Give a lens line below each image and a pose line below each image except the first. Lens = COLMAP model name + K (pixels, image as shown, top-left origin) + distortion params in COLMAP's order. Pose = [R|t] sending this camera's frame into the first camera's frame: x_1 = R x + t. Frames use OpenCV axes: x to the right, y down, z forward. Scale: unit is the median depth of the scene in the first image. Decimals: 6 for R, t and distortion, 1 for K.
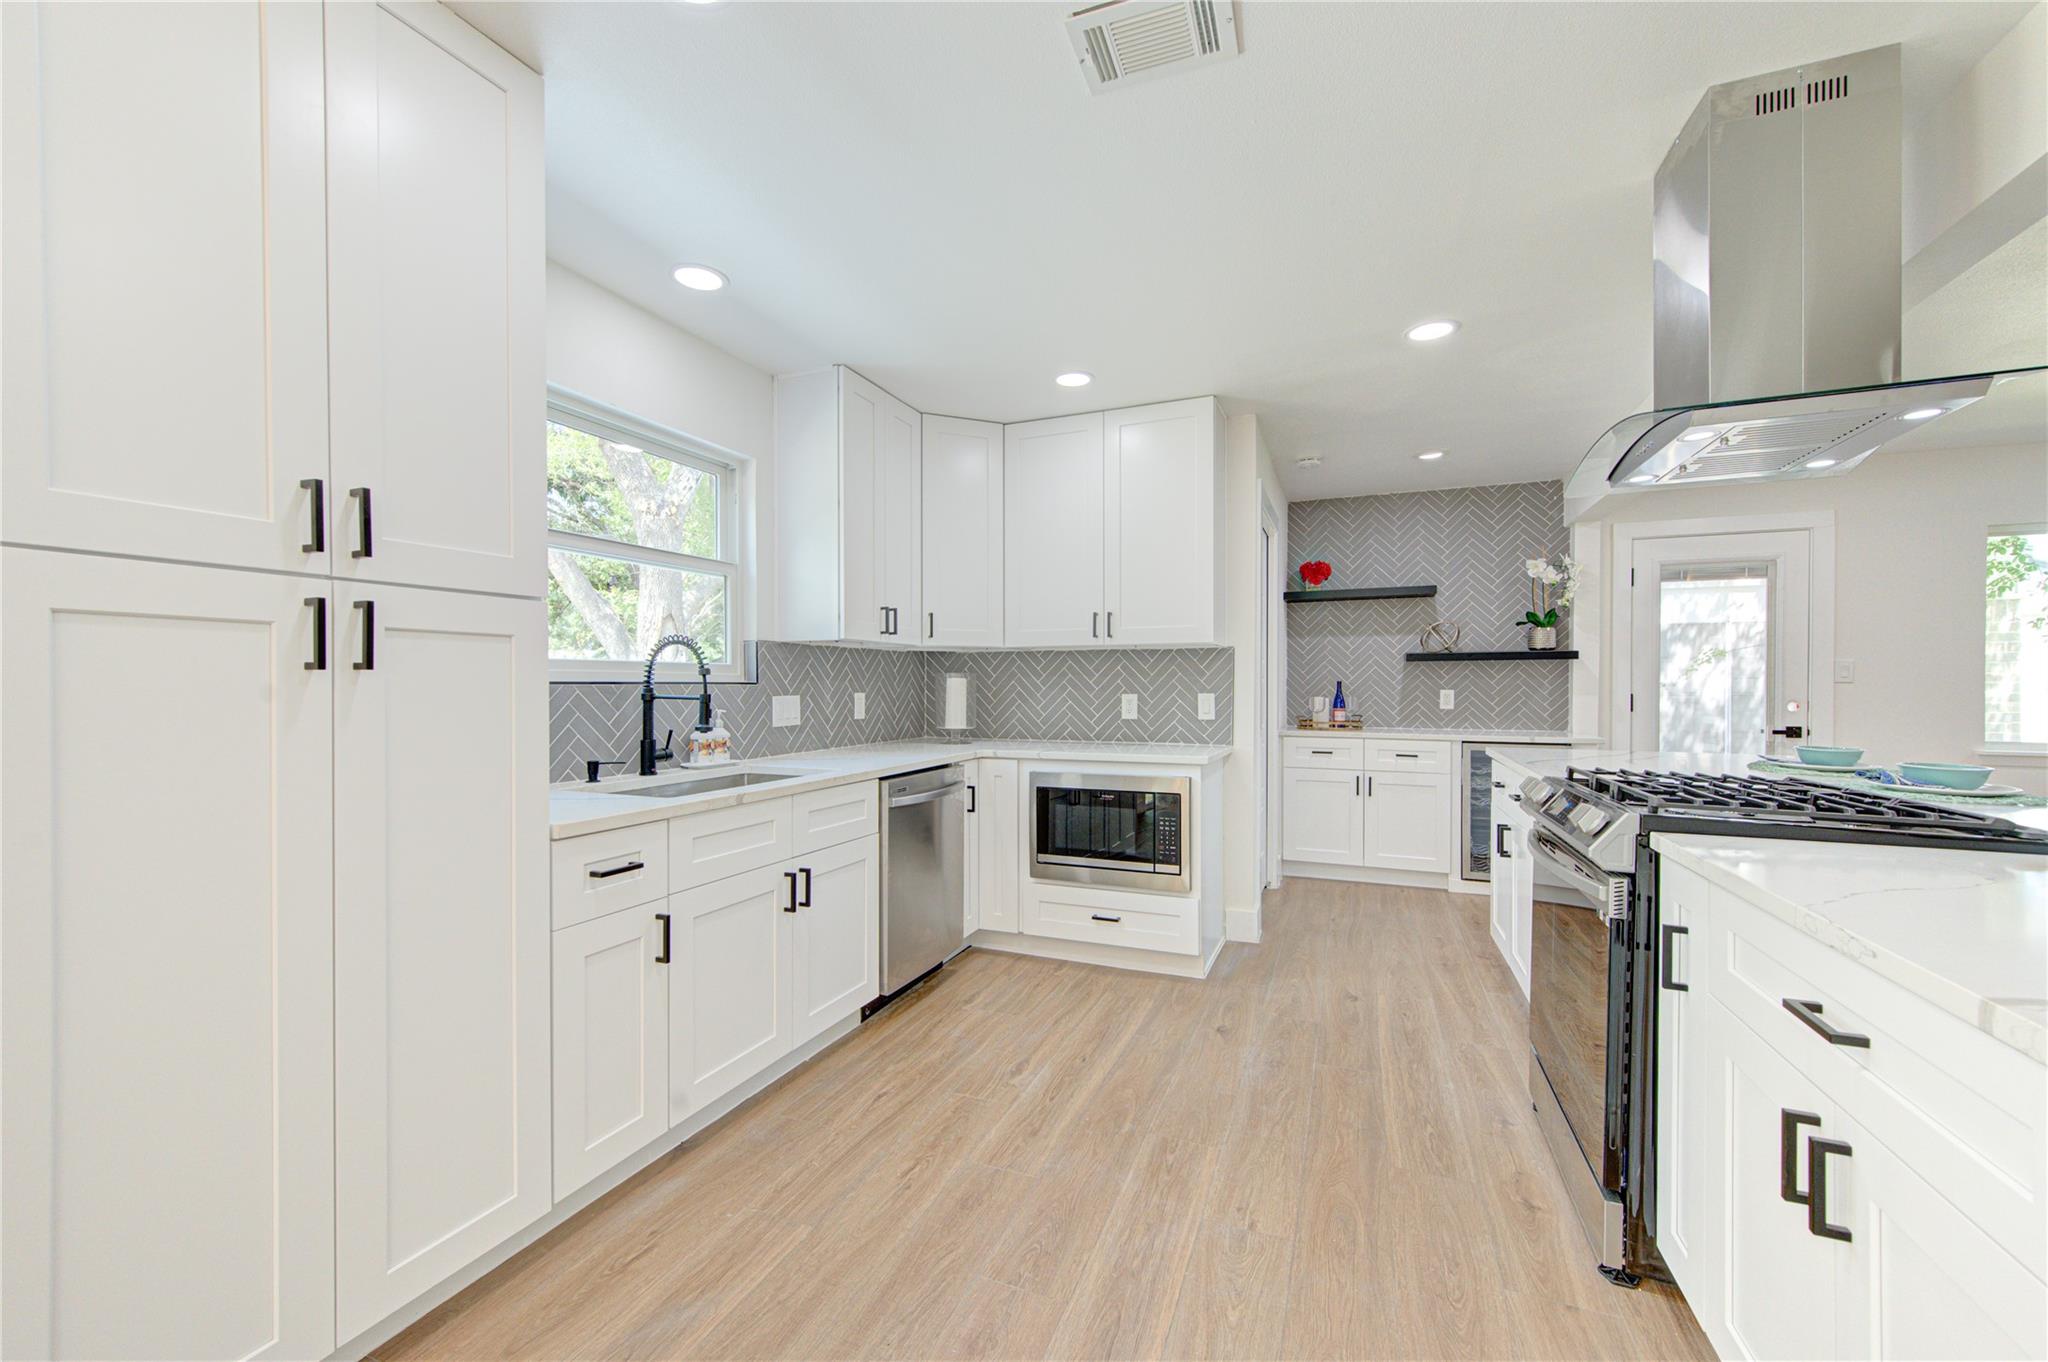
lens RADIAL K [[799.0, 0, 1025.7], [0, 799.0, 691.3], [0, 0, 1]] dist [0.000447, 0.000061]
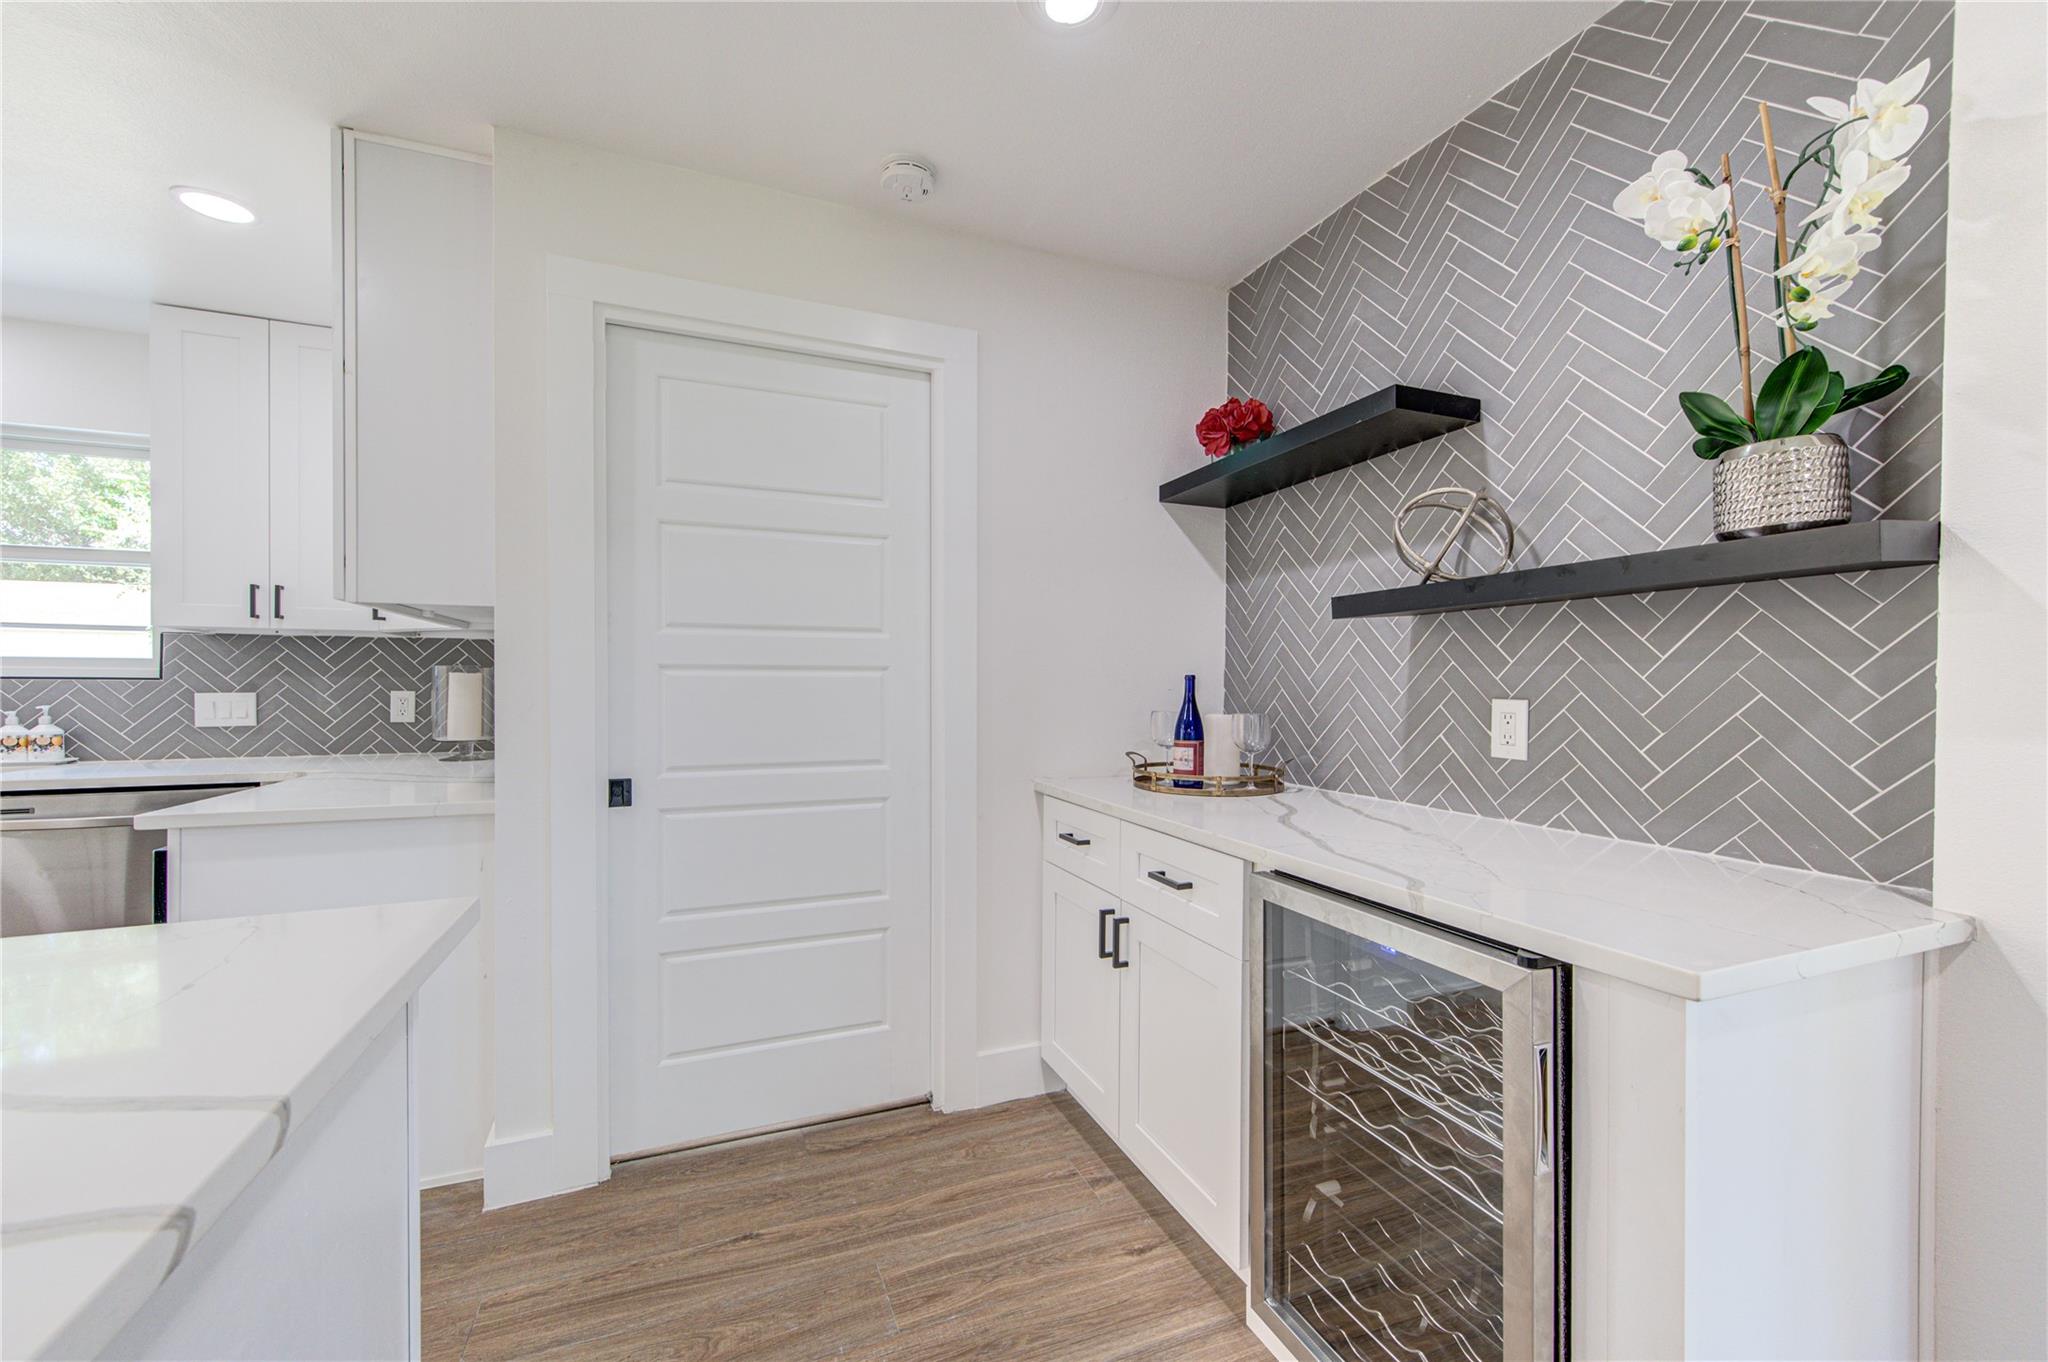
lens RADIAL K [[811.9, 0, 1003.1], [0, 811.9, 689.8], [0, 0, 1]] dist [0.001319, -0.000047]
pose [[0.712493, 0.008044, -0.701633, 0.840786], [-0.009348, 0.999954, 0.001972, -0.006566], [0.701617, 0.005154, 0.712536, 0.848614]]
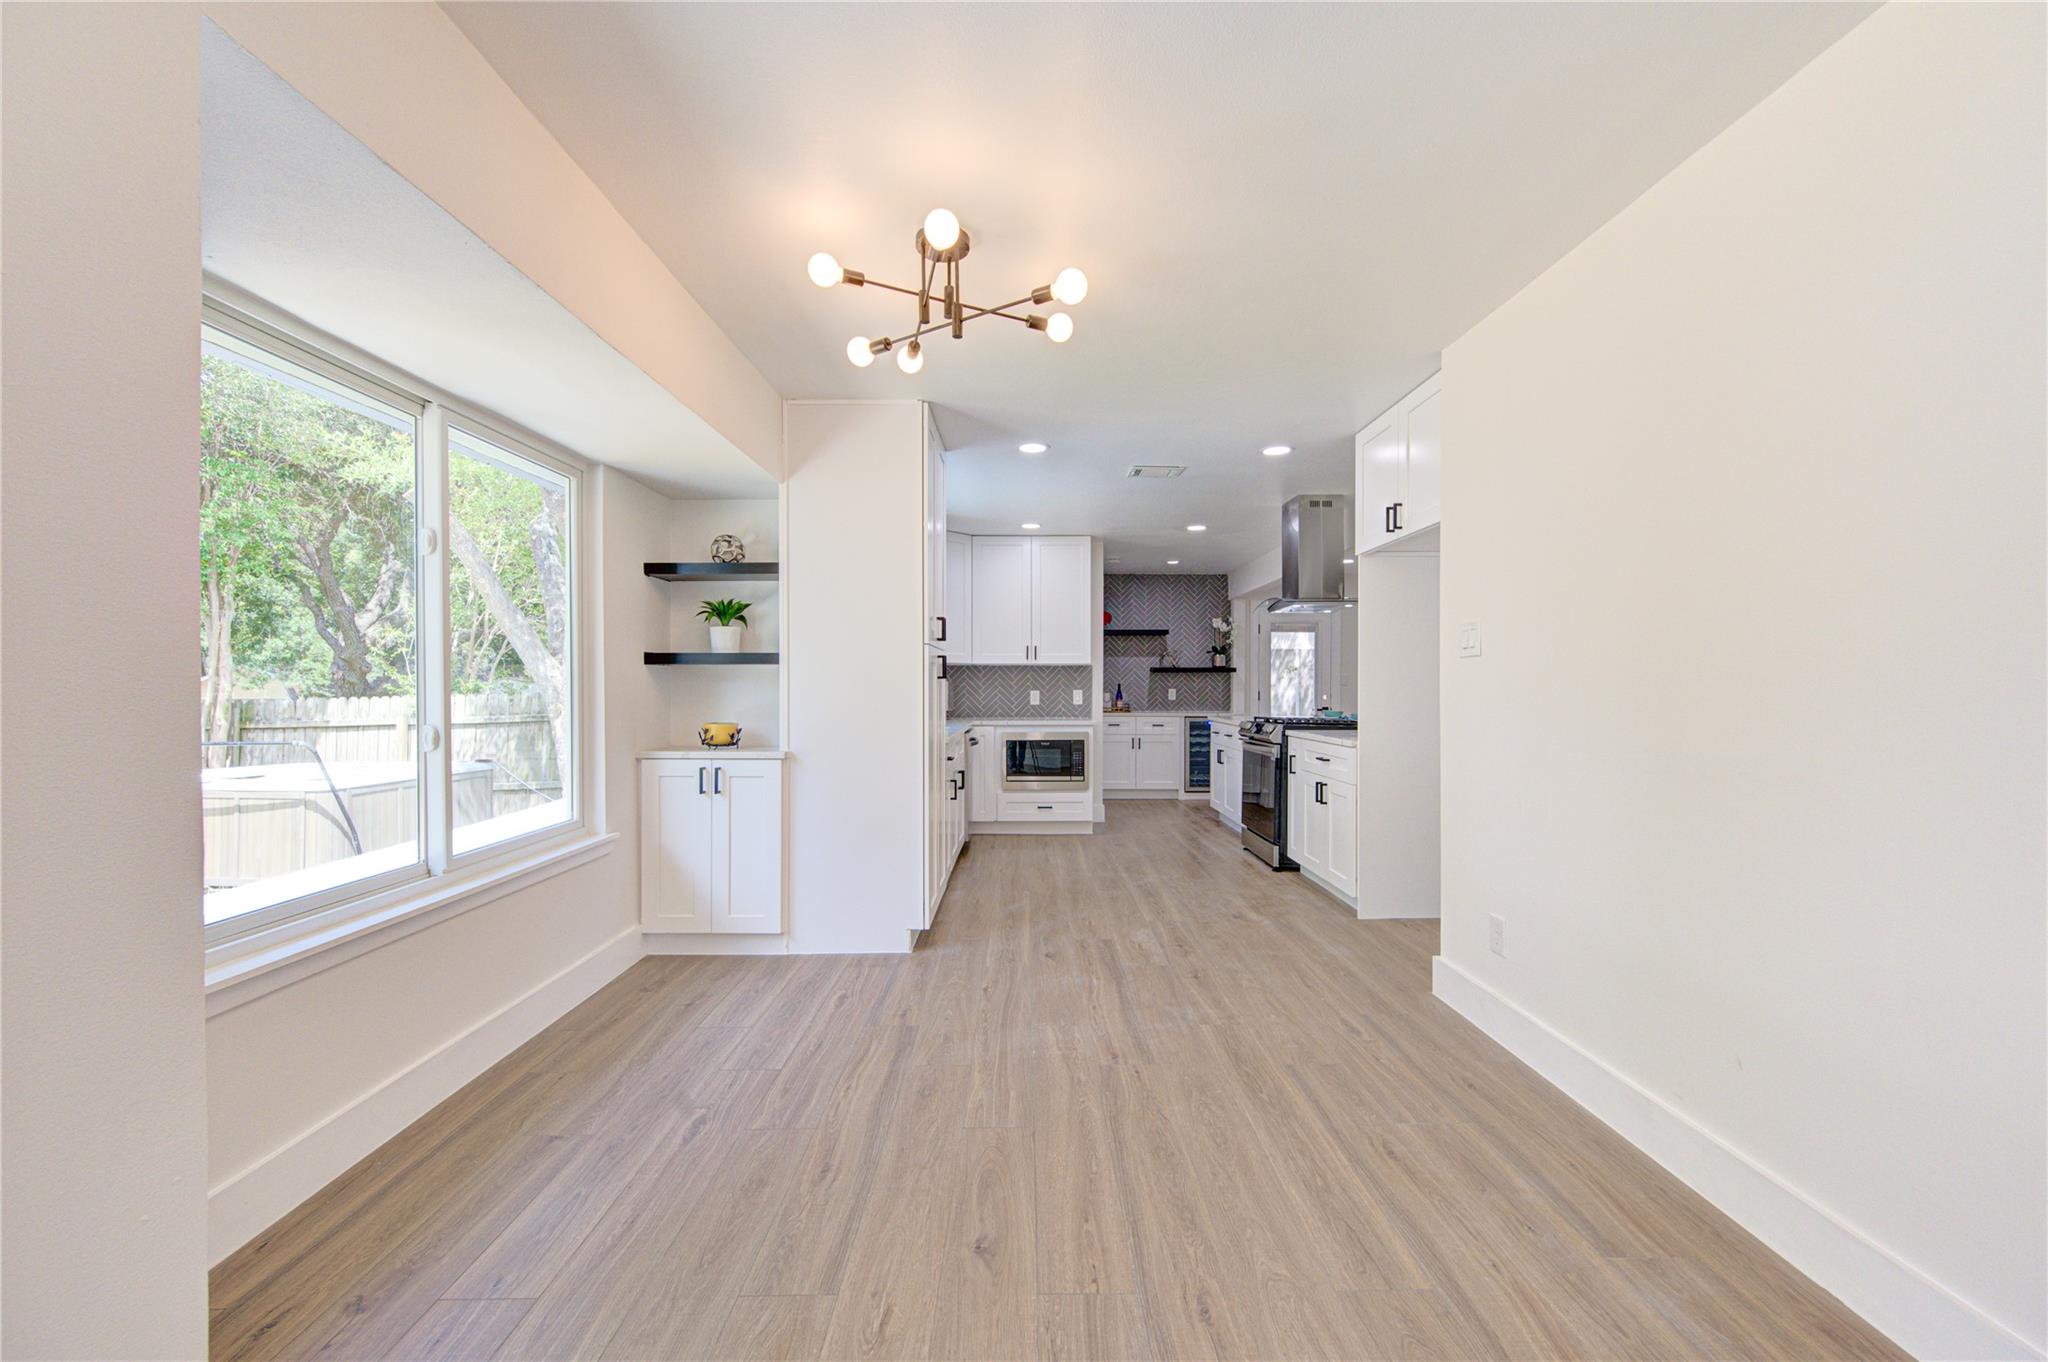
lens RADIAL K [[799.0, 0, 1025.7], [0, 799.0, 691.3], [0, 0, 1]] dist [0.000447, 0.000061]
pose [[0.921677, -0.001097, 0.387956, -0.610840], [0.002339, 0.999994, -0.002728, 0.010196], [-0.387950, 0.003421, 0.921674, -0.666905]]
